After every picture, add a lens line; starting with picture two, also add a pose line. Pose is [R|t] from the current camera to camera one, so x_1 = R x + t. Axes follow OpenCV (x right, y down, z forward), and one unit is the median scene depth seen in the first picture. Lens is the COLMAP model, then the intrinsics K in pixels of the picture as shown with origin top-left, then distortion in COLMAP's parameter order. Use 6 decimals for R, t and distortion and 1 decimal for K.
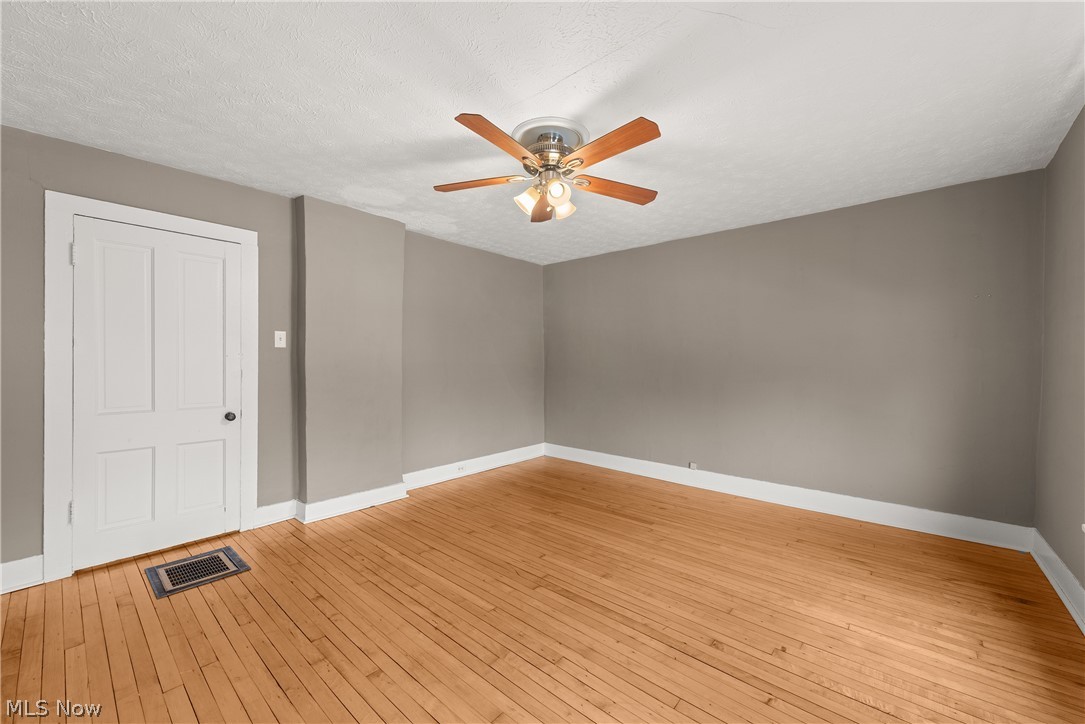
lens RADIAL K [[428.3, 0, 544.1], [0, 428.3, 364.0], [0, 0, 1]] dist [0.012259, -0.000153]
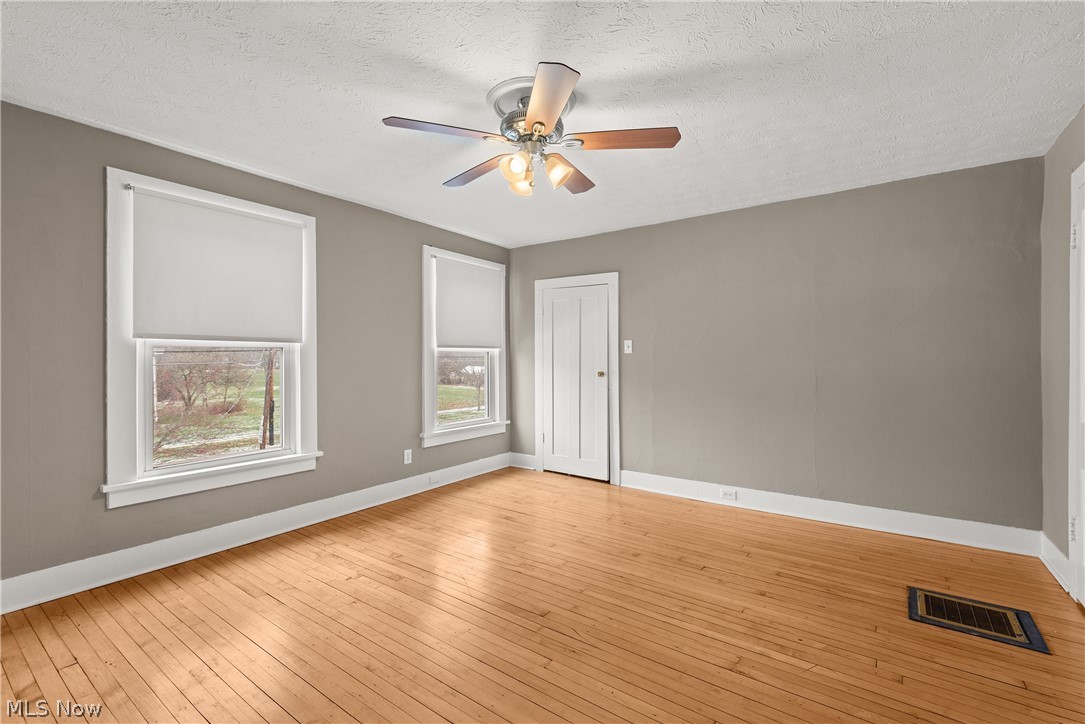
lens RADIAL K [[475.9, 0, 540.6], [0, 475.9, 365.8], [0, 0, 1]] dist [-0.000394, -0.000069]
pose [[-0.996962, 0.000148, -0.077894, 0.069237], [-0.000712, 0.999939, 0.011003, -0.000113], [0.077891, 0.011025, -0.996901, 1.937573]]
